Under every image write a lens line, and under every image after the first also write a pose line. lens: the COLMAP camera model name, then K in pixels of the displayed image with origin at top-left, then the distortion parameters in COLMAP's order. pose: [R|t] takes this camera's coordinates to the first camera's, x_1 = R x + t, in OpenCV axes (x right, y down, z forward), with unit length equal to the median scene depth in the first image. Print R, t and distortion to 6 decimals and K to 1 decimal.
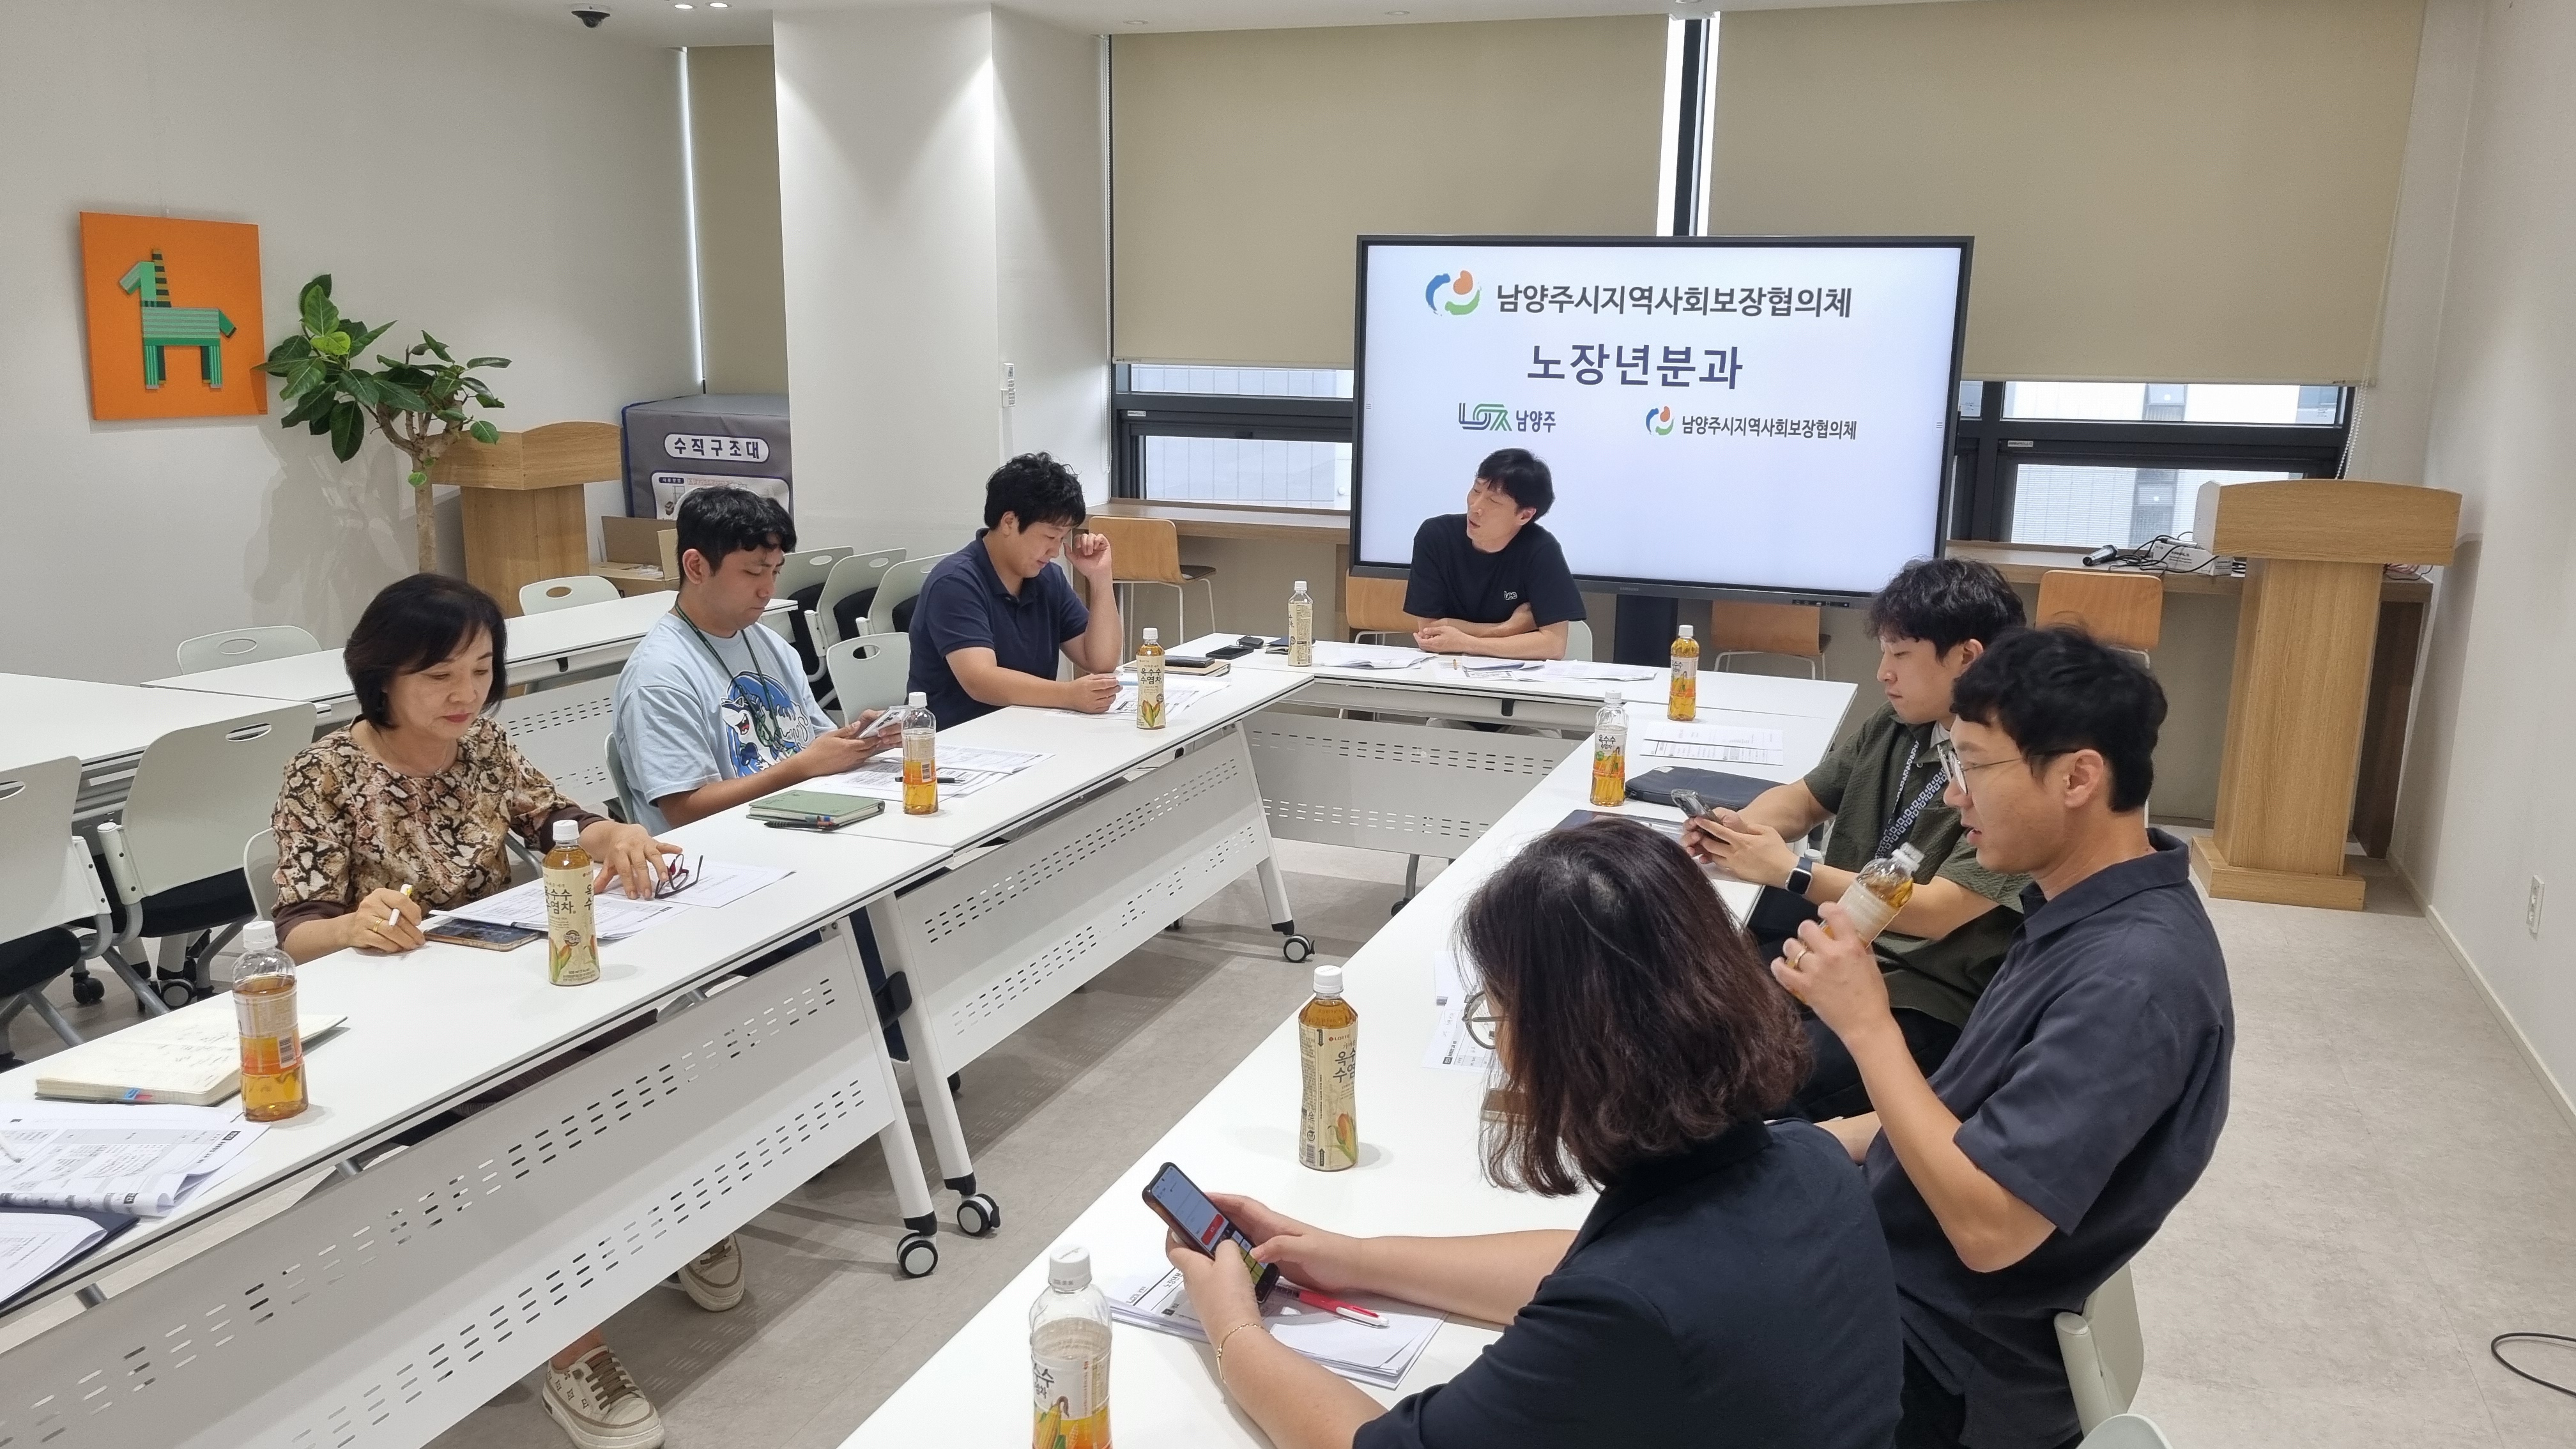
lens RADIAL K [[1965.6, 0, 1308.9], [0, 1965.6, 723.3], [0, 0, 1]] dist [0.063158, -0.007115]
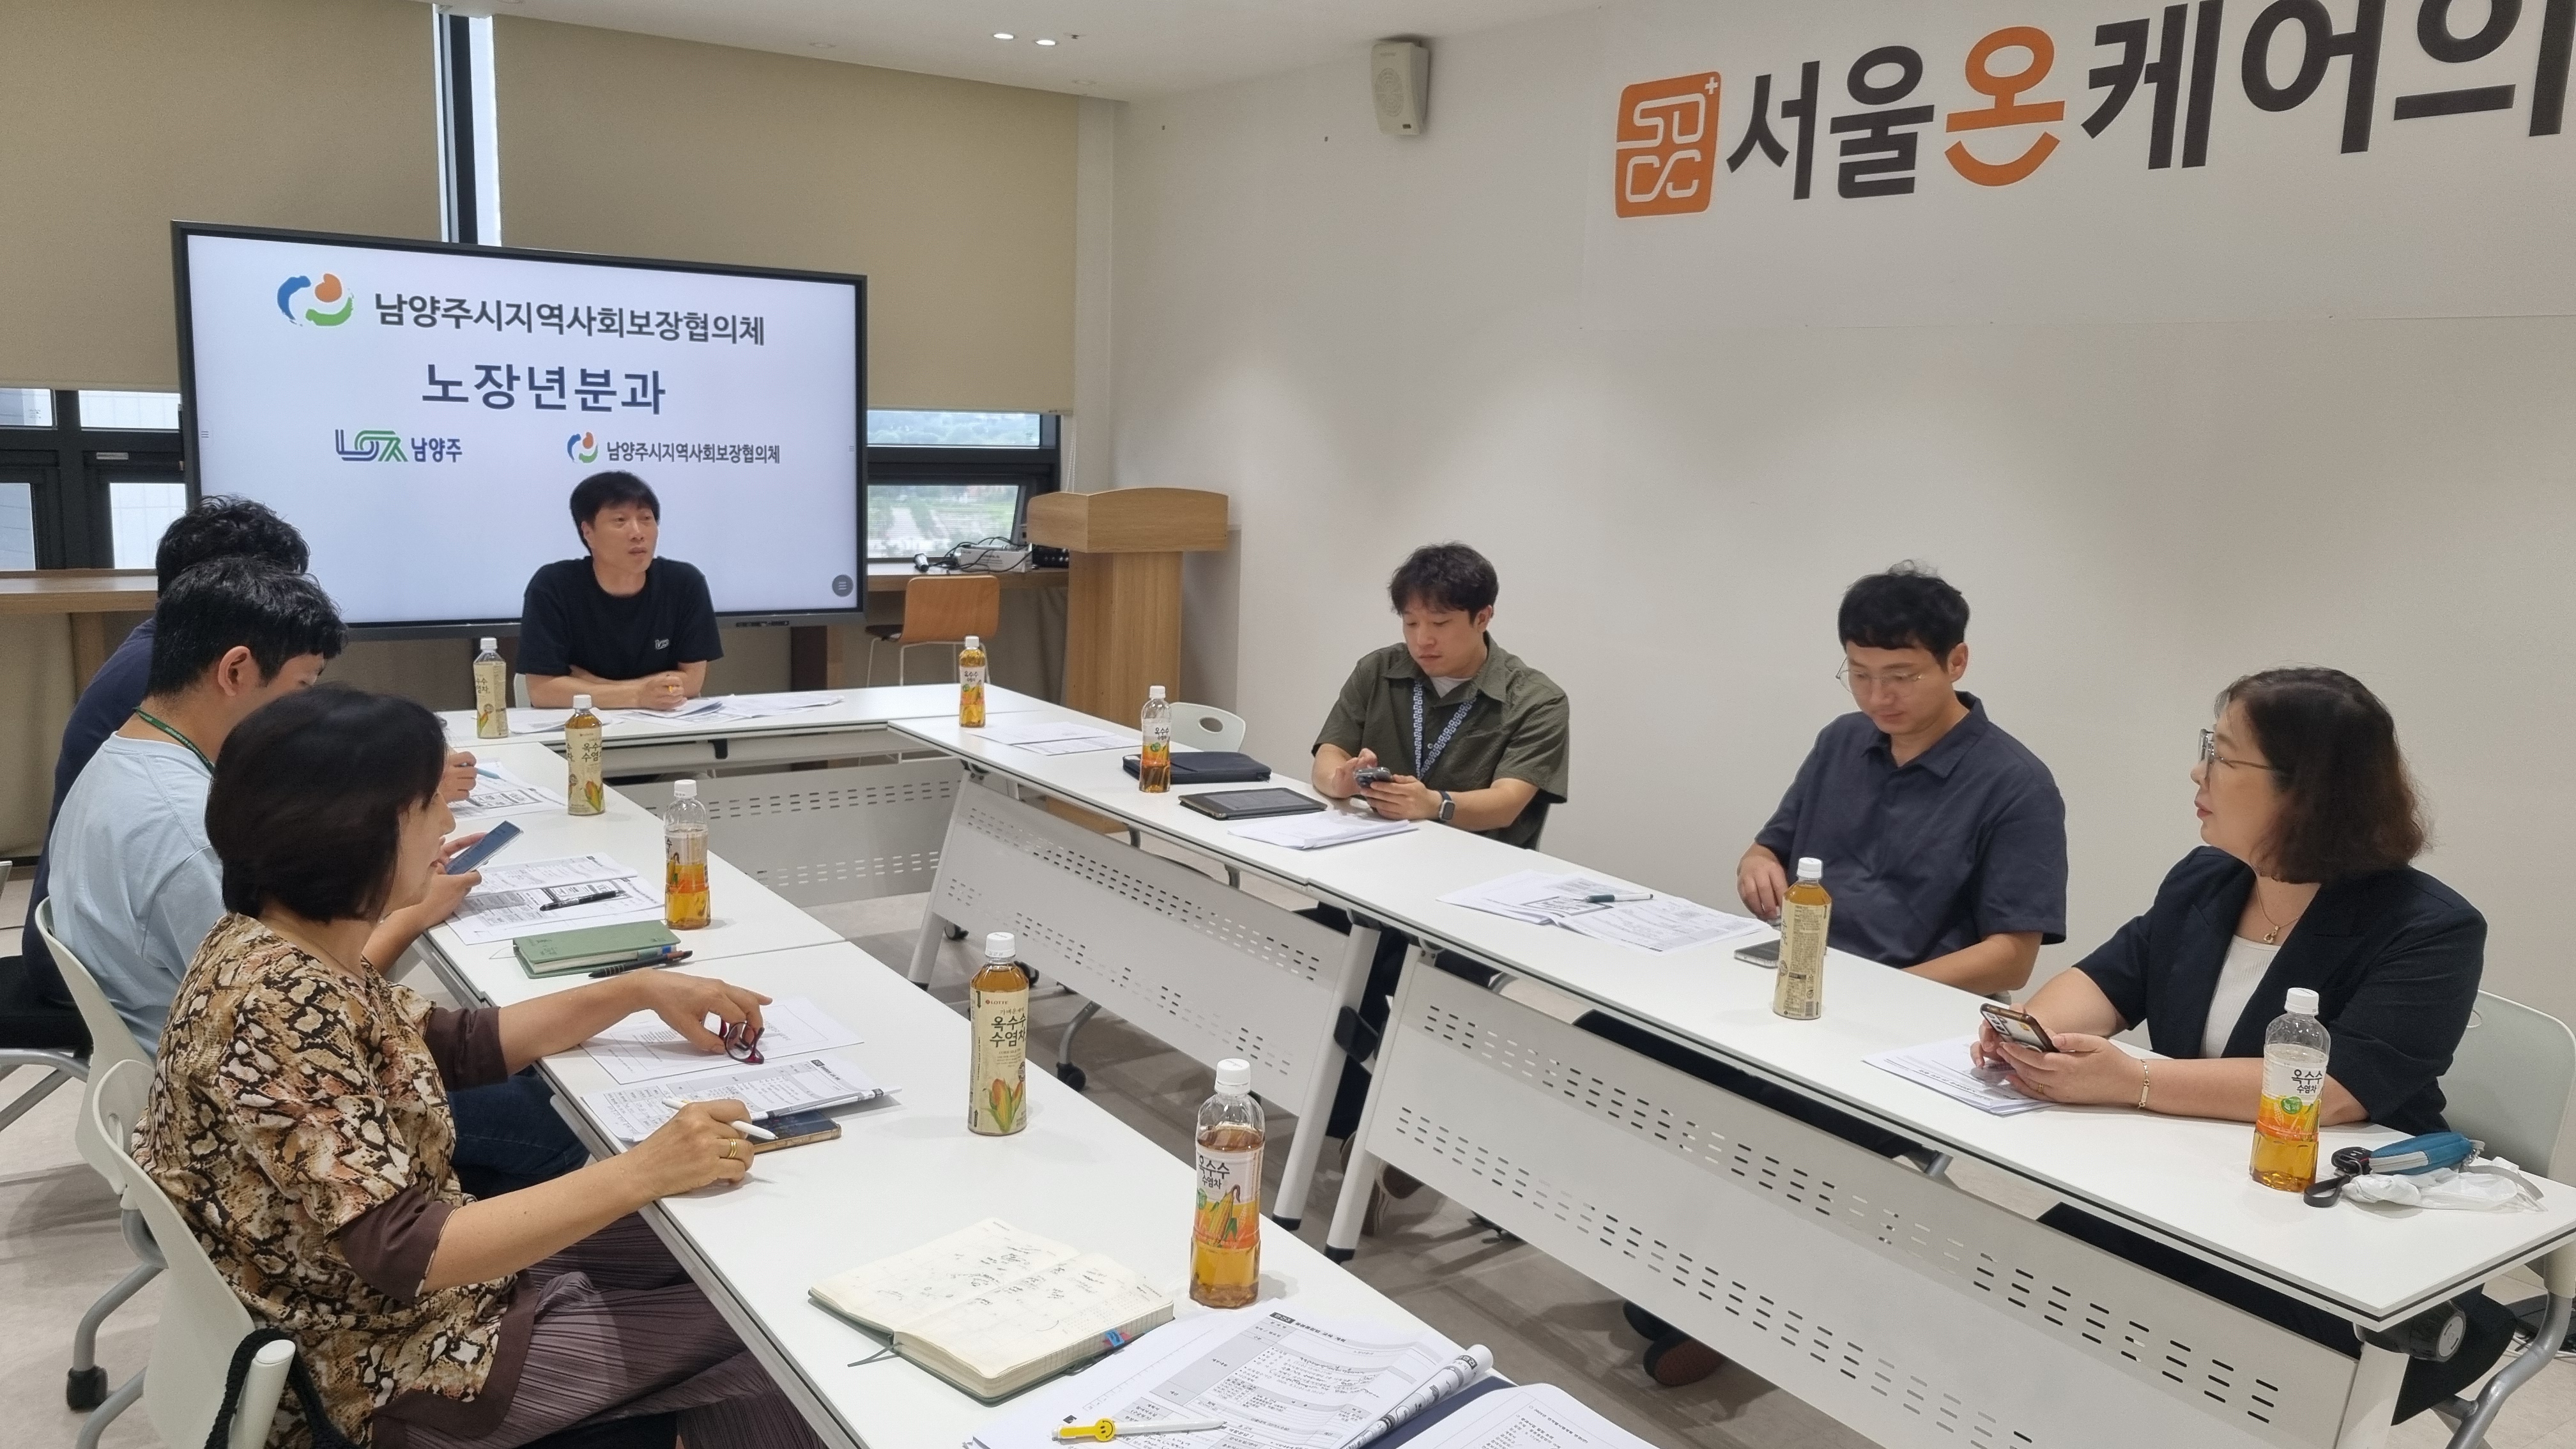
lens RADIAL K [[1965.6, 0, 1308.9], [0, 1965.6, 713.2], [0, 0, 1]] dist [0.063158, -0.007115]
pose [[0.590372, -0.125634, 0.797294, -0.391172], [0.141217, 0.988653, 0.051220, -0.027443], [-0.794682, 0.082352, 0.601415, 0.164975]]
